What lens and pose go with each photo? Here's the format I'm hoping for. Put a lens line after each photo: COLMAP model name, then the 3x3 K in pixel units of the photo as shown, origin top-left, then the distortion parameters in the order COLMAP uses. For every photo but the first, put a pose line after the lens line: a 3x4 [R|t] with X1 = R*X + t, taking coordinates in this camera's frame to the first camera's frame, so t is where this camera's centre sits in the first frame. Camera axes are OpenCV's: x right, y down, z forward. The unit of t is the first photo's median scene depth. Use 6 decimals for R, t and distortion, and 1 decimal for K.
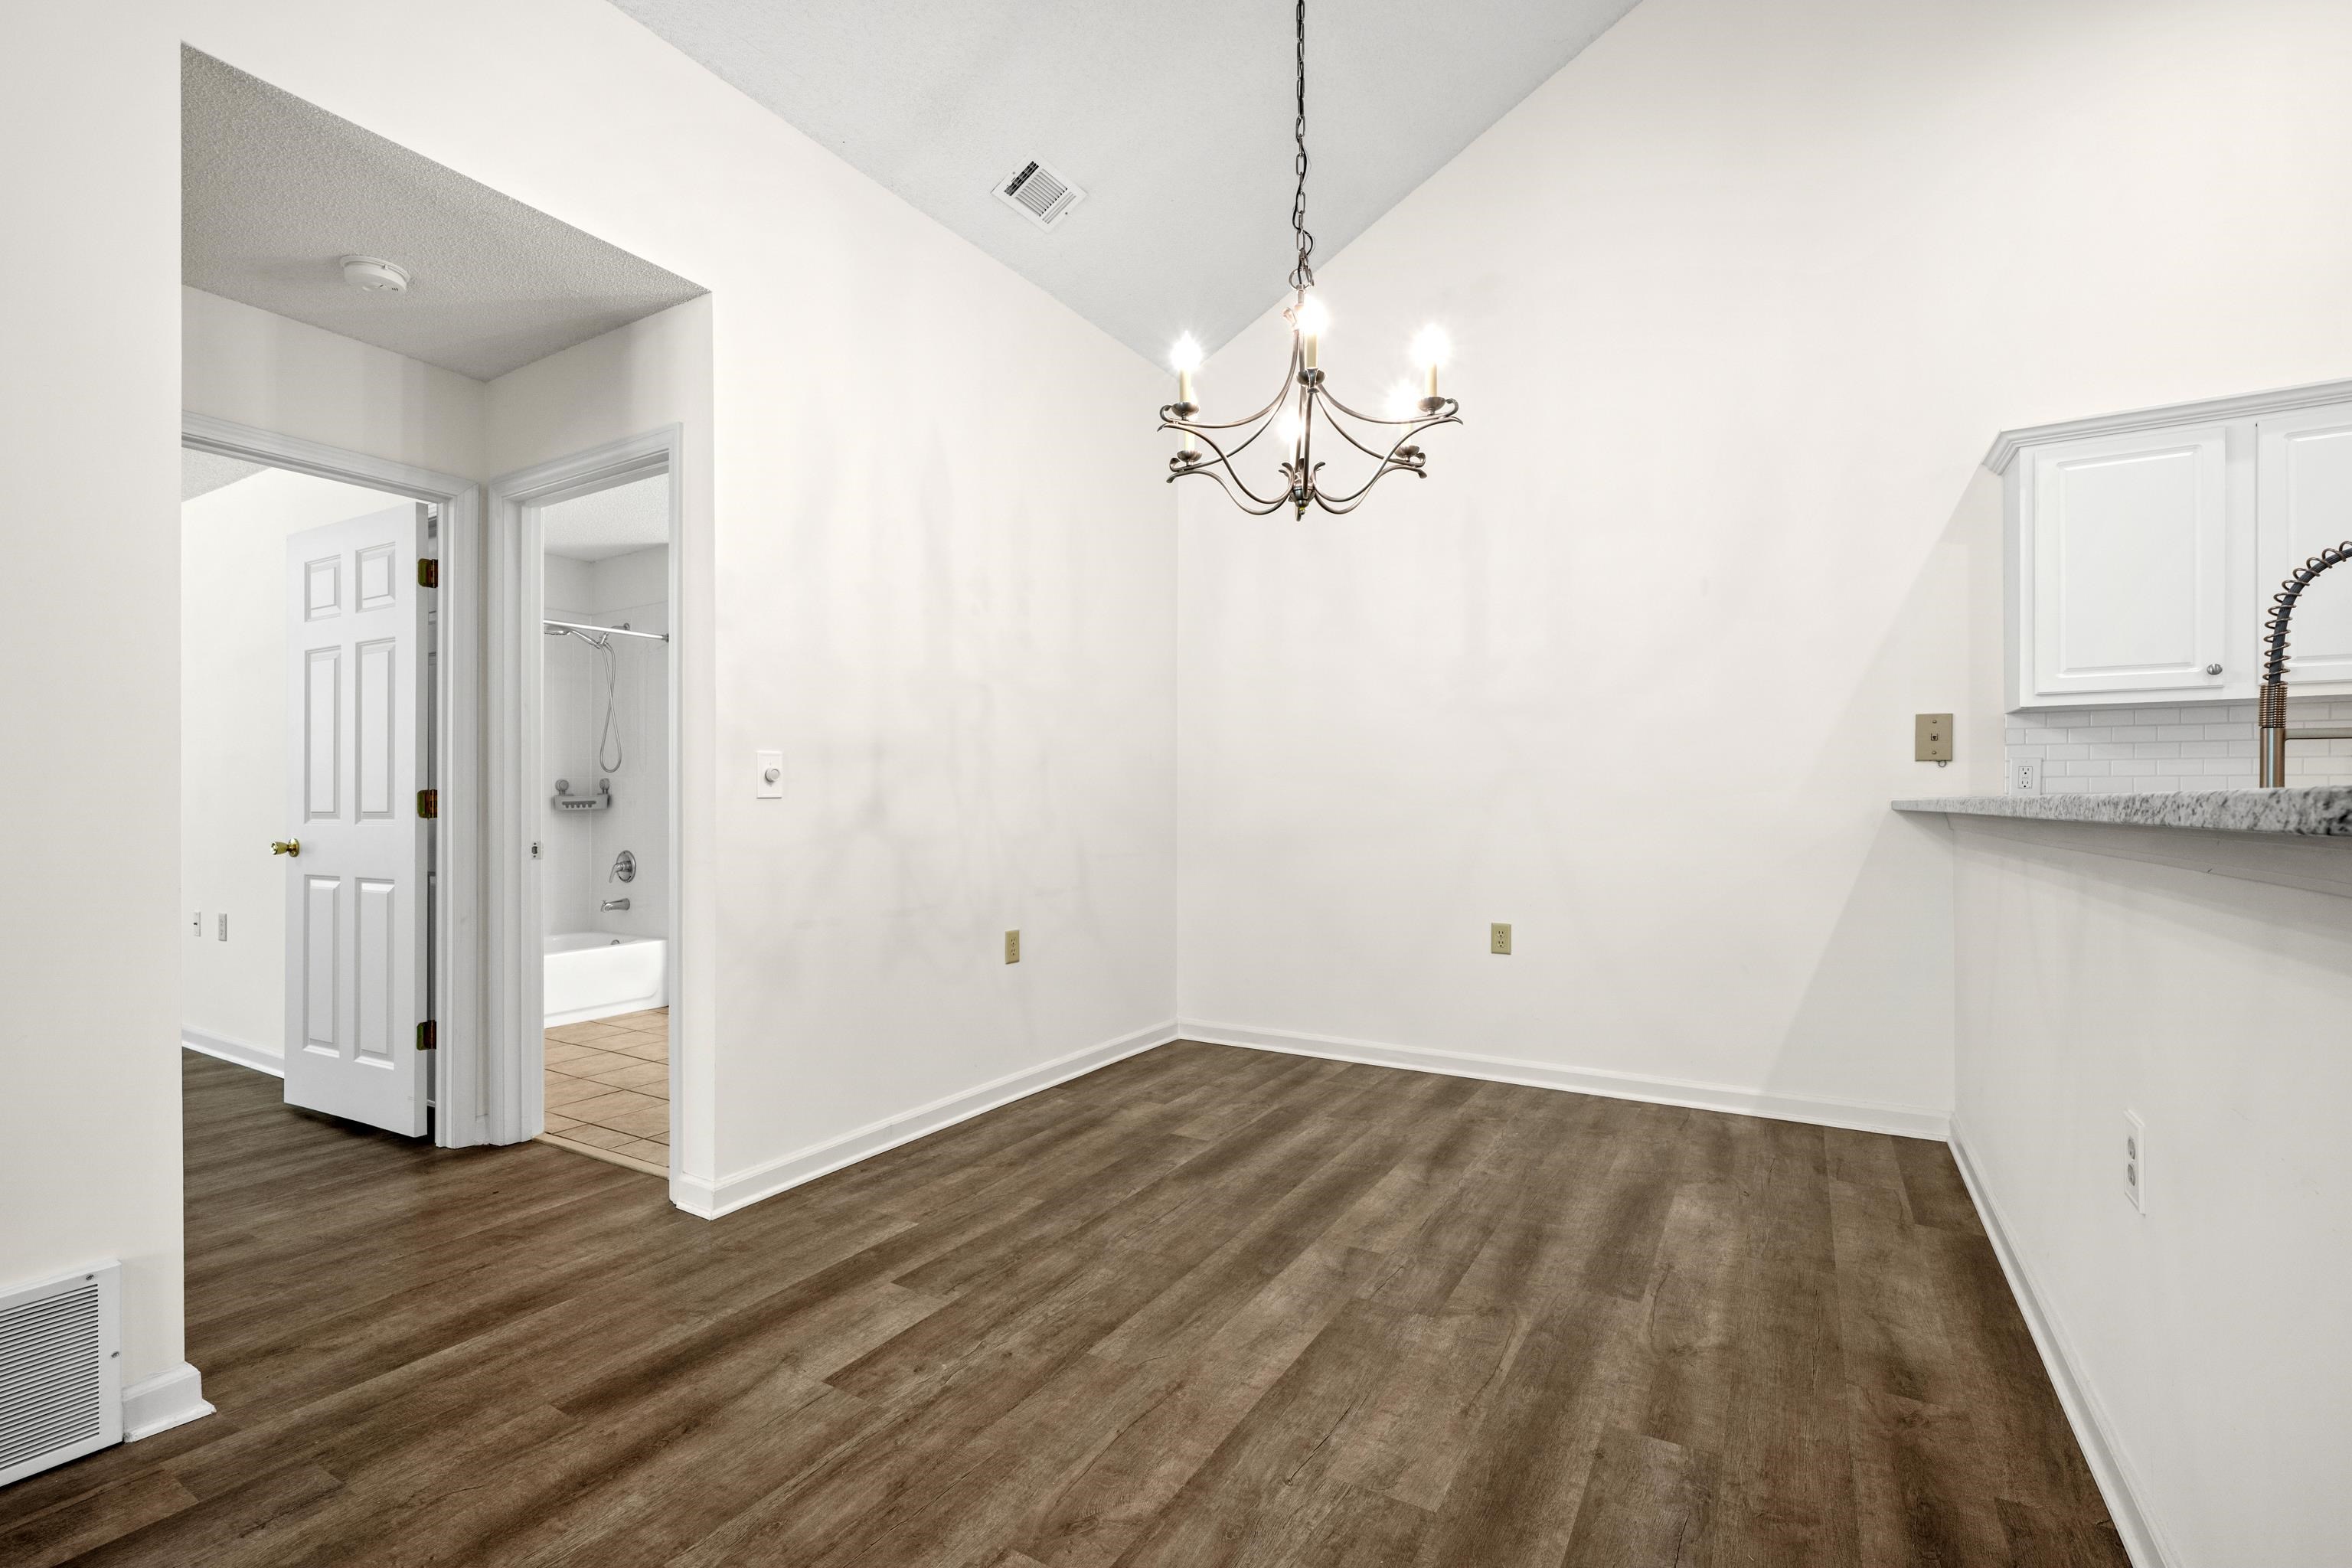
lens RADIAL K [[1030.5, 0, 1162.5], [0, 1030.5, 788.4], [0, 0, 1]] dist [0.002386, -0.000350]
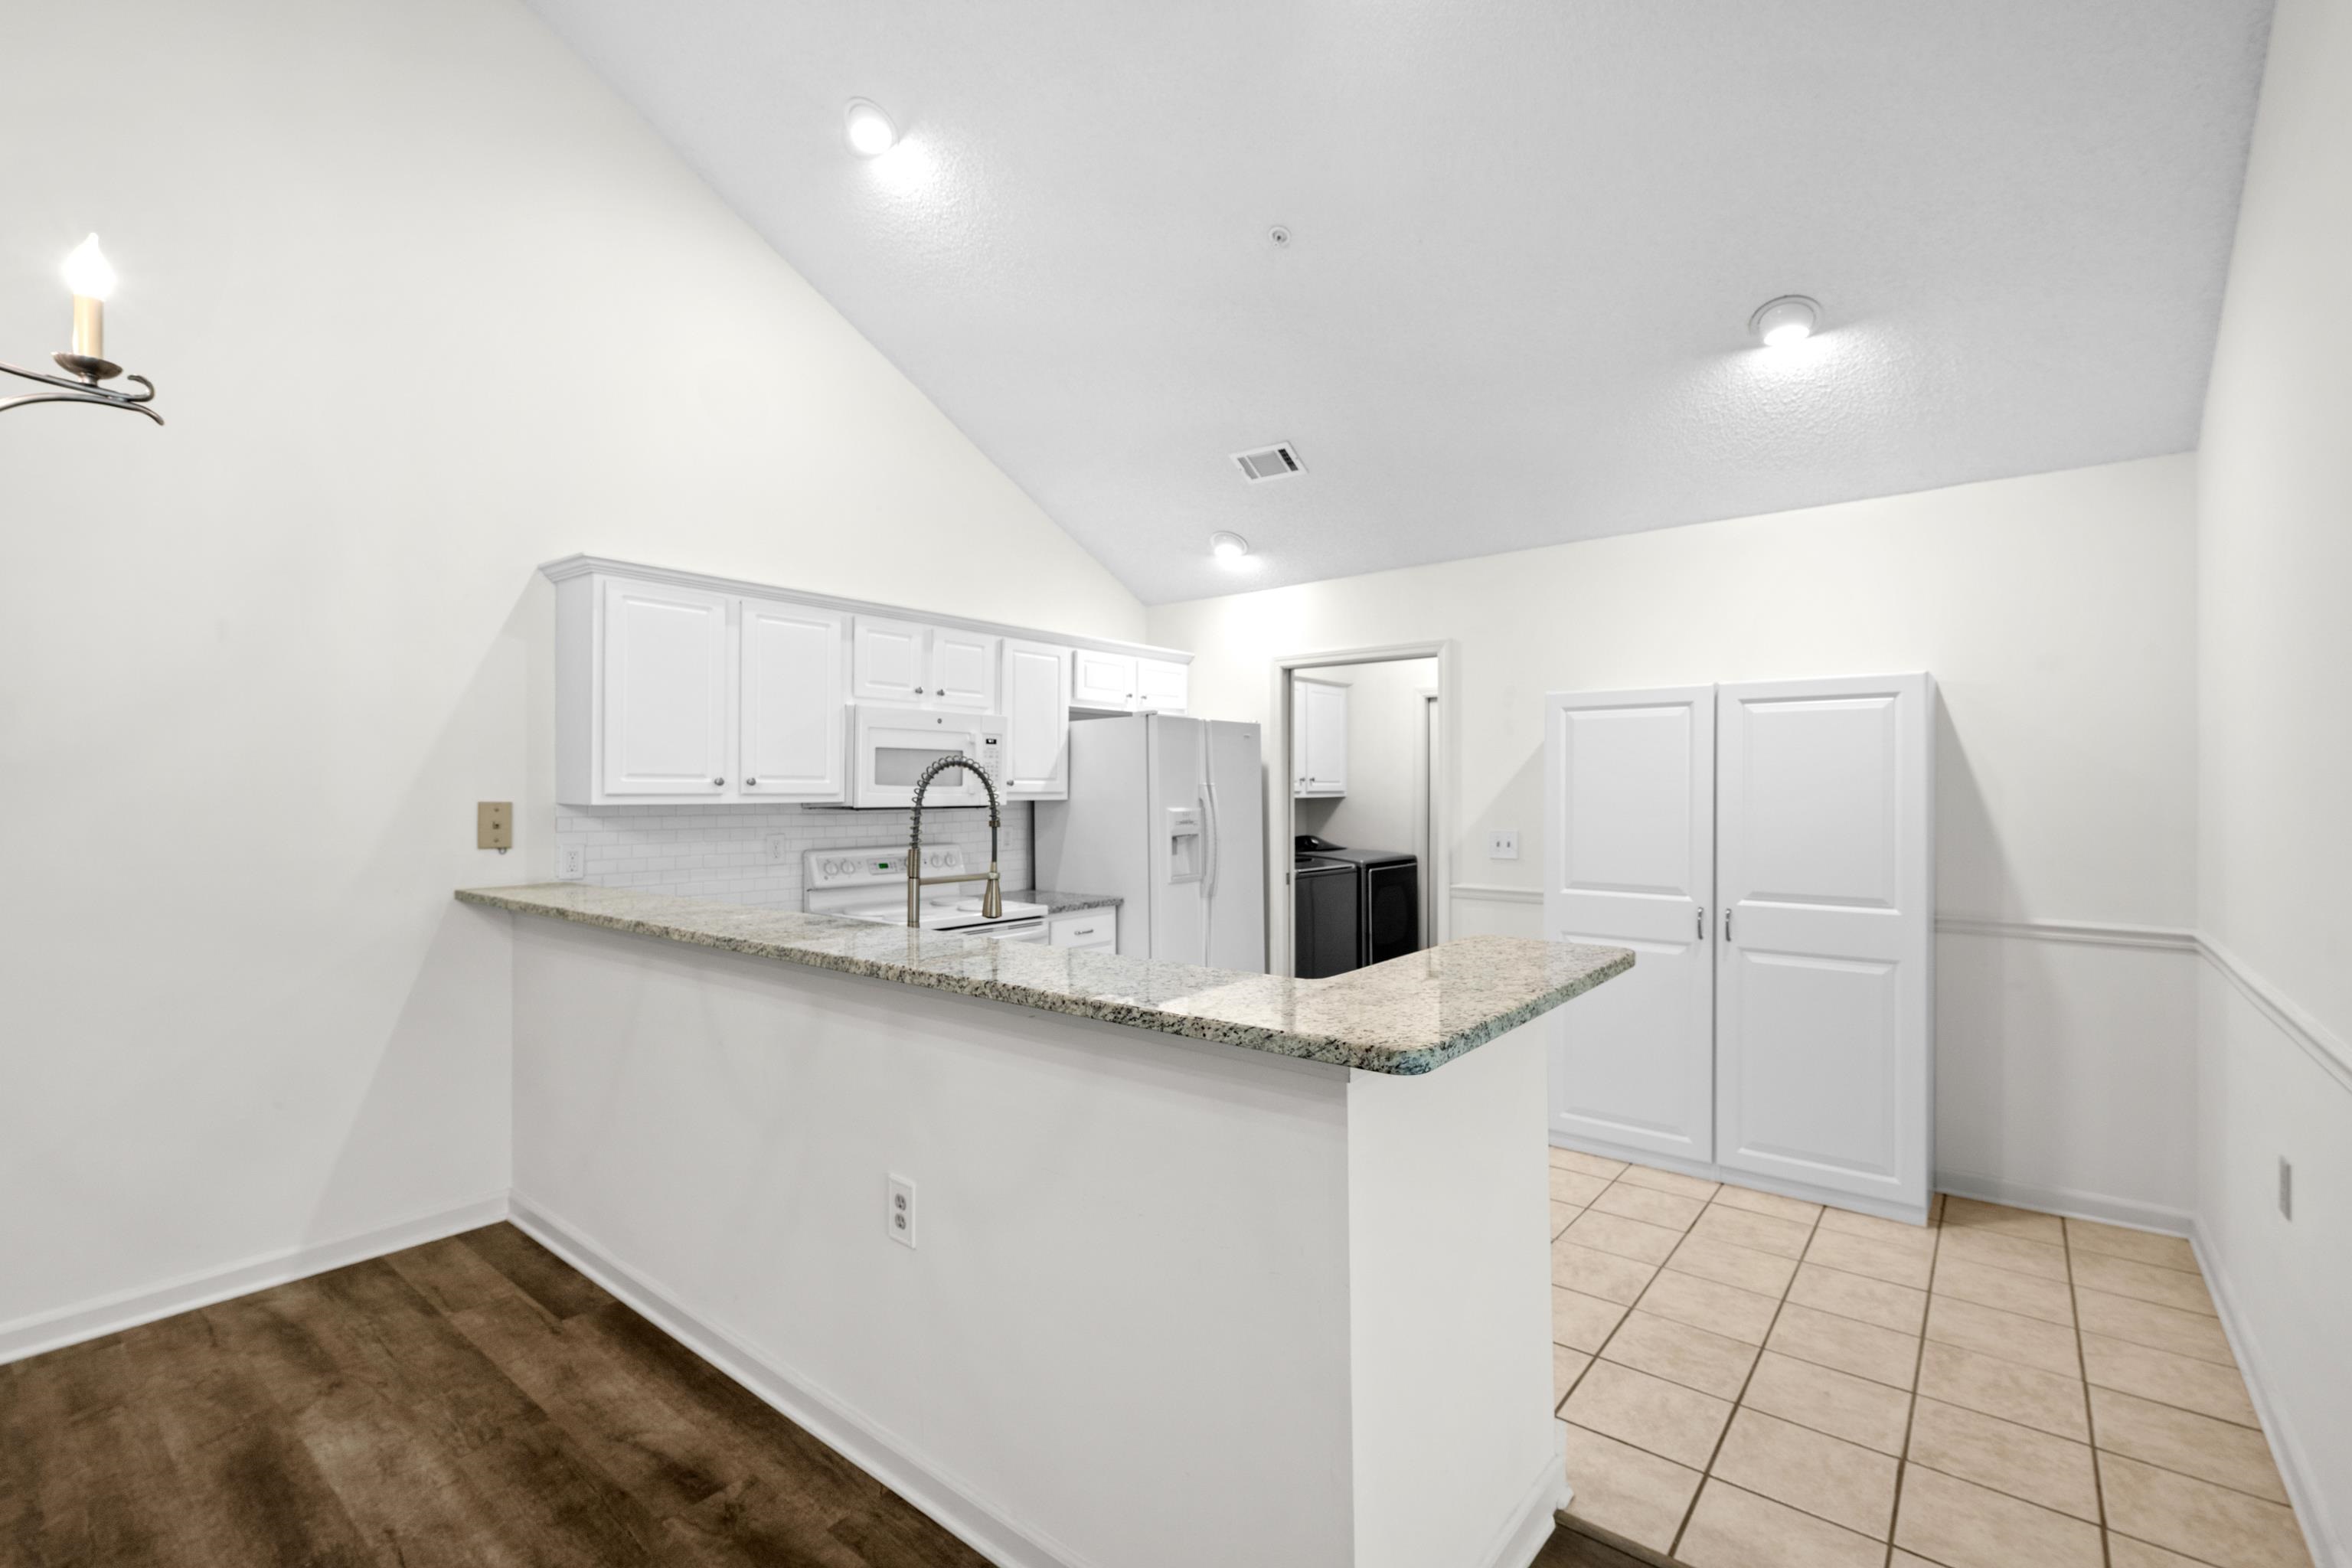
lens RADIAL K [[1030.5, 0, 1162.5], [0, 1030.5, 788.4], [0, 0, 1]] dist [0.002386, -0.000350]
pose [[0.146144, -0.000708, 0.989263, -0.193903], [-0.004009, 0.999991, 0.001308, -0.109124], [-0.989255, -0.004157, 0.146140, 0.246976]]
